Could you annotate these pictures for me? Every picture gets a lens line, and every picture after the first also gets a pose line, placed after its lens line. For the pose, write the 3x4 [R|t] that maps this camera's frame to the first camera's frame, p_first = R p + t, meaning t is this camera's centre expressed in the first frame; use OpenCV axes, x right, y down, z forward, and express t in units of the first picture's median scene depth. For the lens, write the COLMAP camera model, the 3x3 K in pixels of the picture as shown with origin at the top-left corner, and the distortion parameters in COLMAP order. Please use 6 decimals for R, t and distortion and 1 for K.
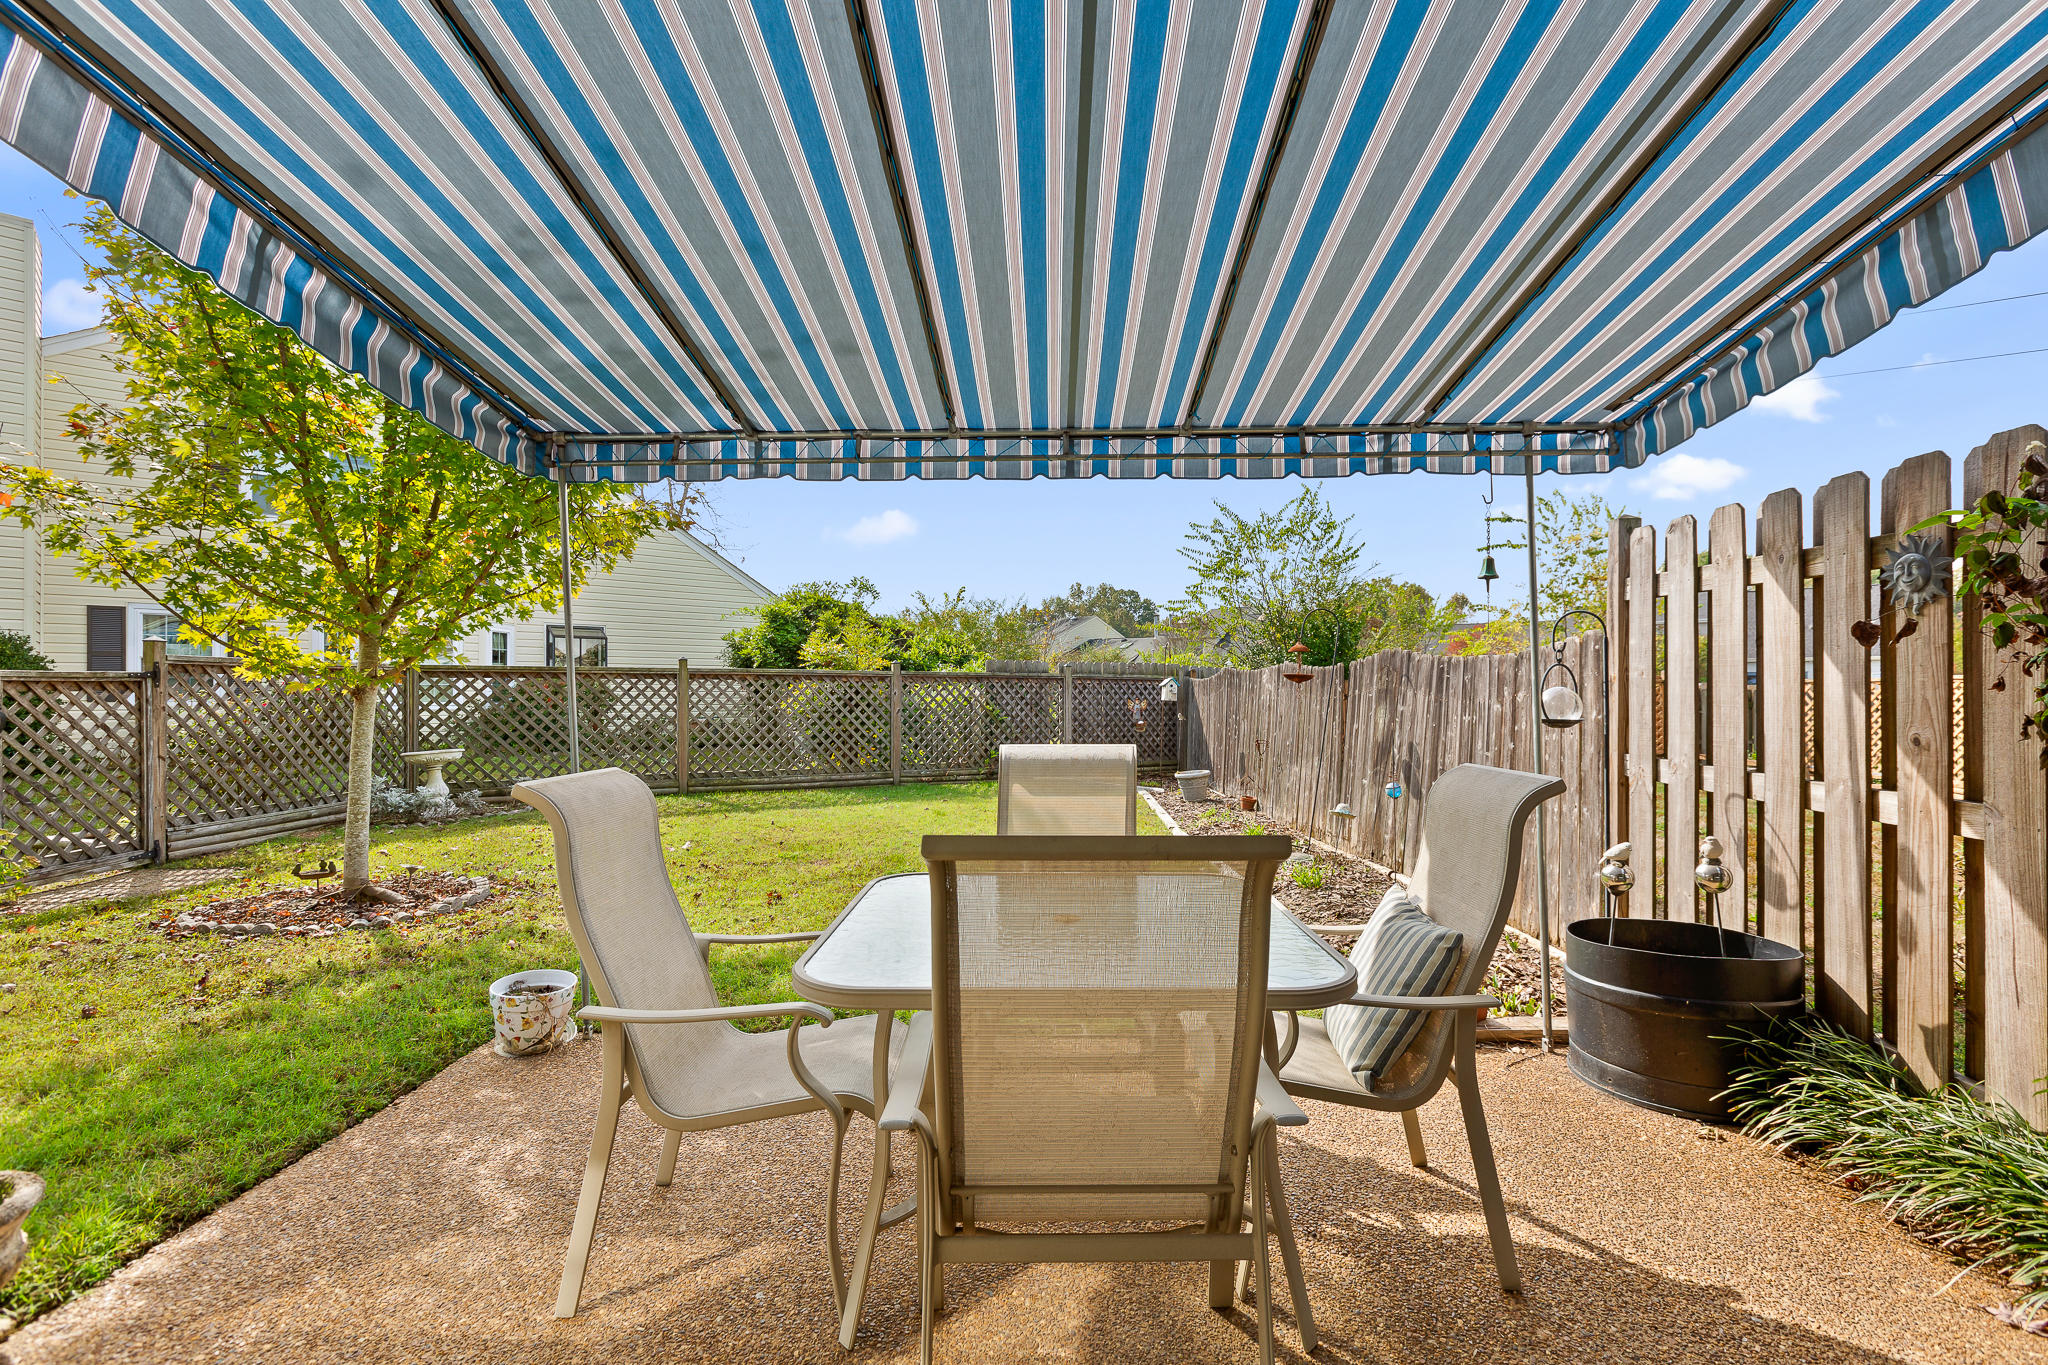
lens RADIAL K [[927.9, 0, 1029.0], [0, 927.9, 697.9], [0, 0, 1]] dist [0.000874, -0.001059]
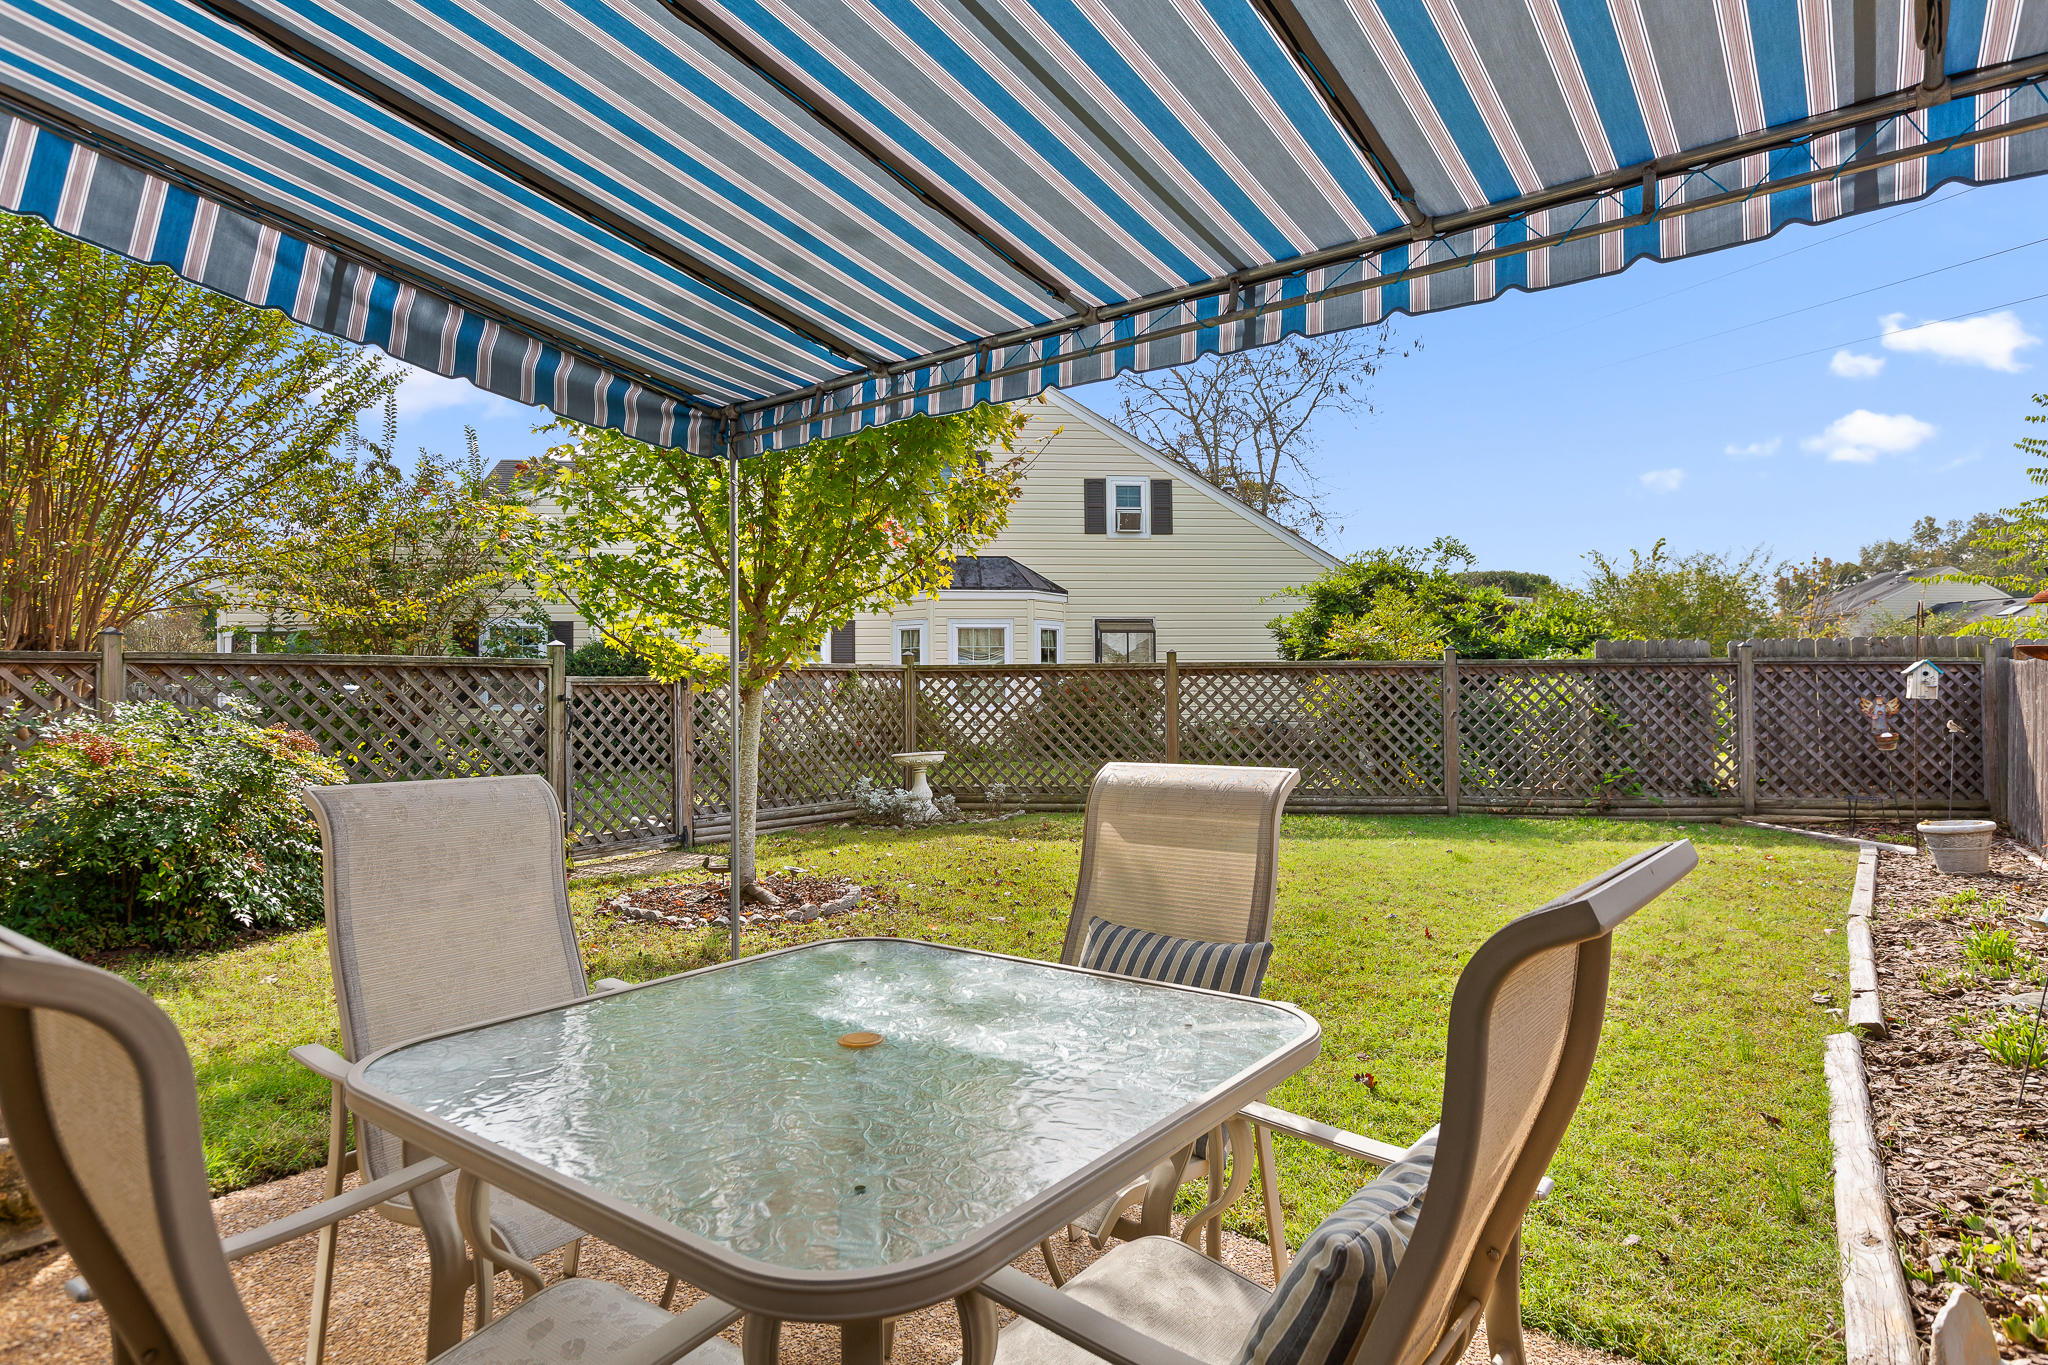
lens RADIAL K [[1118.7, 0, 1021.9], [0, 1118.7, 683.1], [0, 0, 1]] dist [-0.003520, 0.000684]
pose [[0.802313, -0.011813, -0.596787, 0.115571], [0.003812, 0.999885, -0.014666, 0.001072], [0.596891, 0.009492, 0.802266, 0.090807]]
